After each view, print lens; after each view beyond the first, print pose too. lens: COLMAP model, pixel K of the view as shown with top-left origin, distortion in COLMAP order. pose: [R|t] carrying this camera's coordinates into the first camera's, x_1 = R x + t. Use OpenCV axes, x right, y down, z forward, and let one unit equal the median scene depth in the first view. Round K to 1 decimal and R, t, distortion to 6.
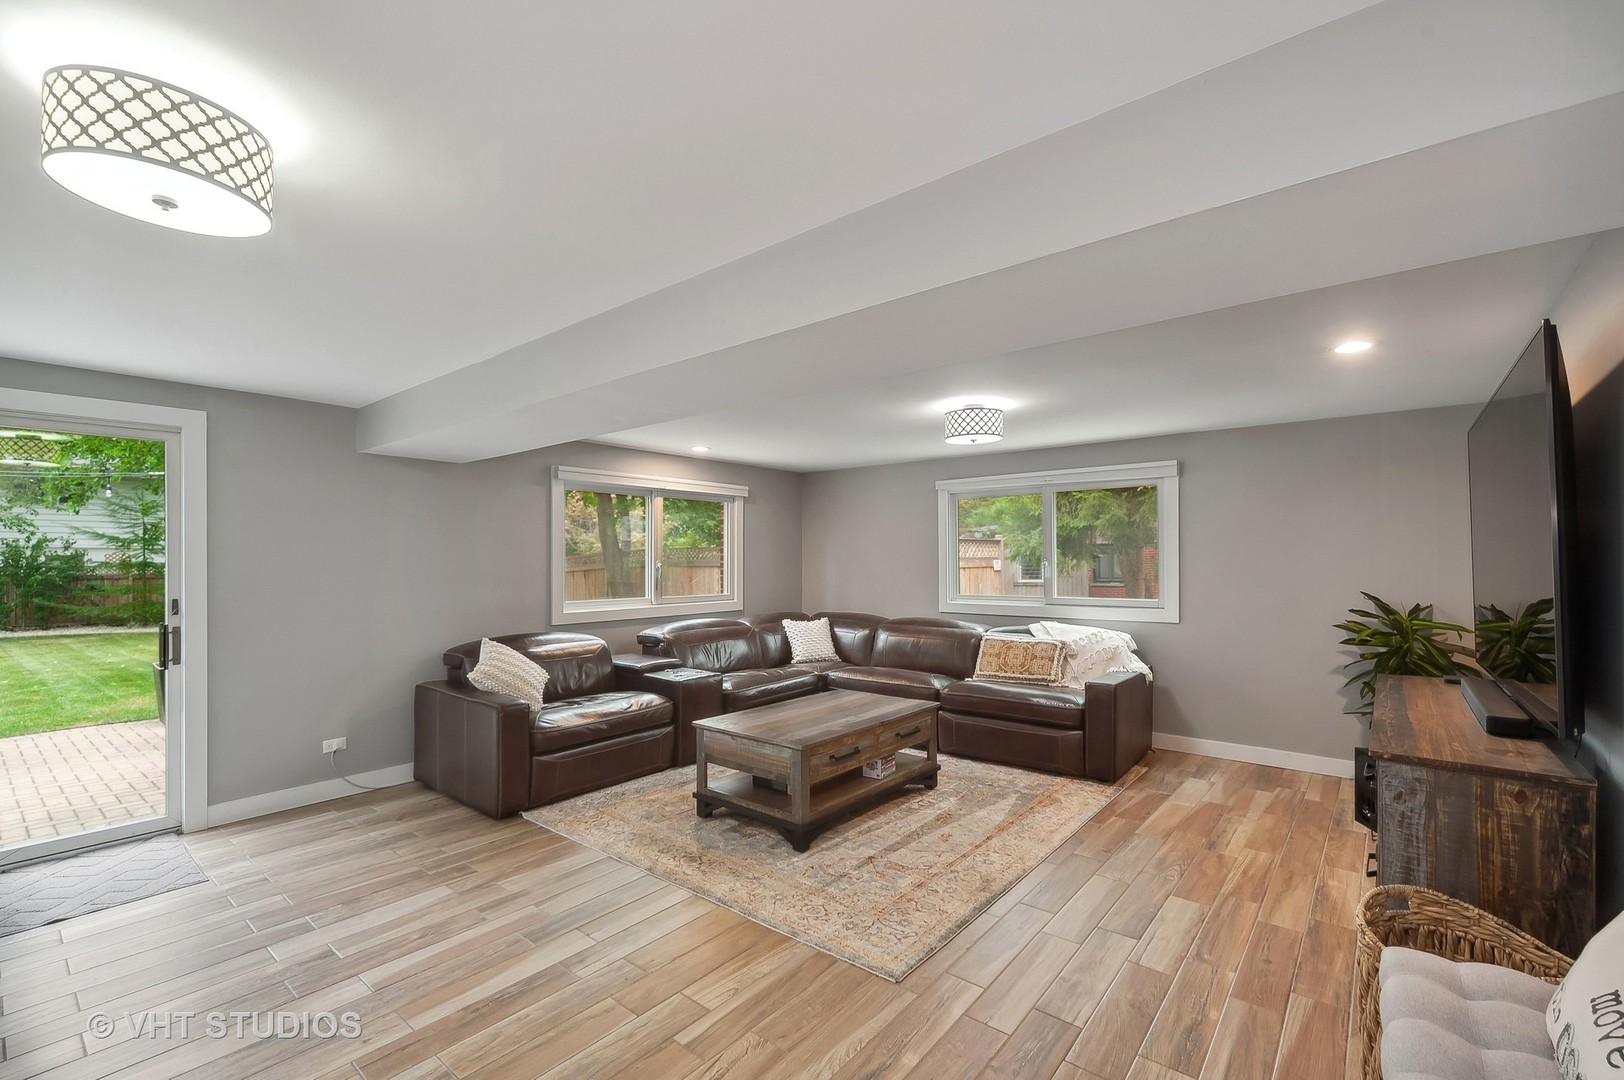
lens RADIAL K [[696.3, 0, 815.5], [0, 696.3, 561.2], [0, 0, 1]] dist [-0.001766, 0.000022]
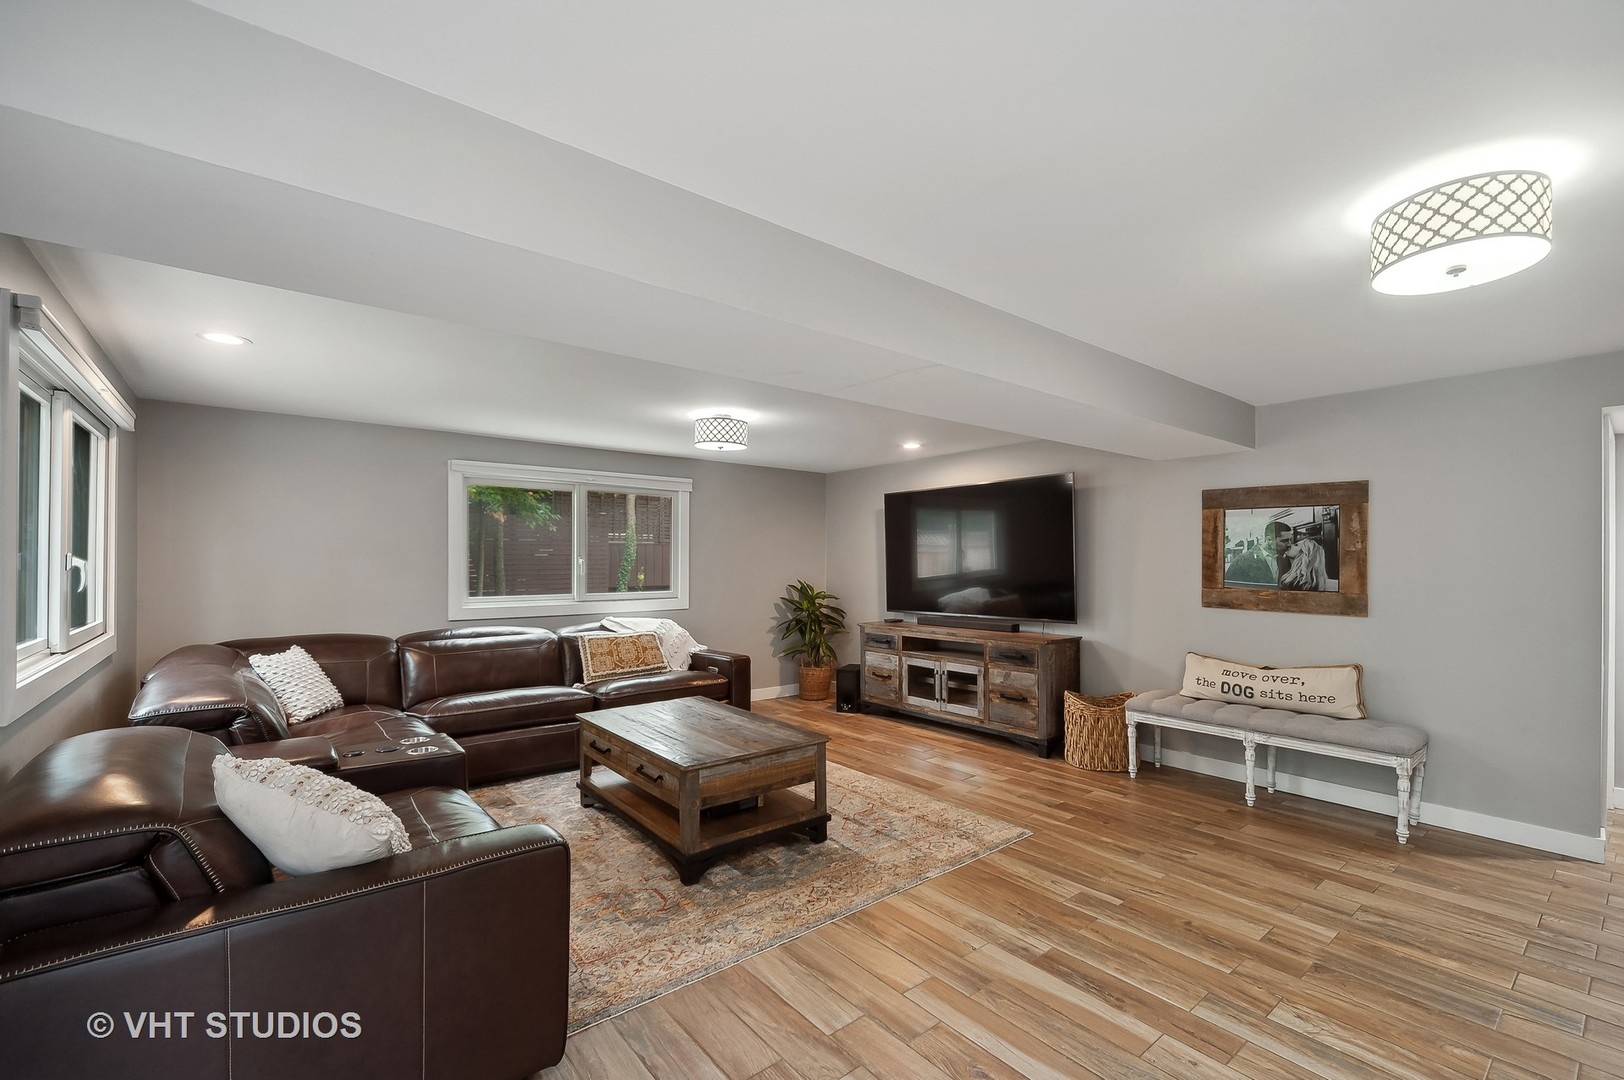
lens RADIAL K [[696.3, 0, 815.5], [0, 696.3, 561.2], [0, 0, 1]] dist [-0.001766, 0.000022]
pose [[0.201340, 0.002060, 0.979519, -0.914409], [-0.003987, 0.999991, -0.001284, 0.005081], [-0.979513, -0.003647, 0.201347, 0.716977]]
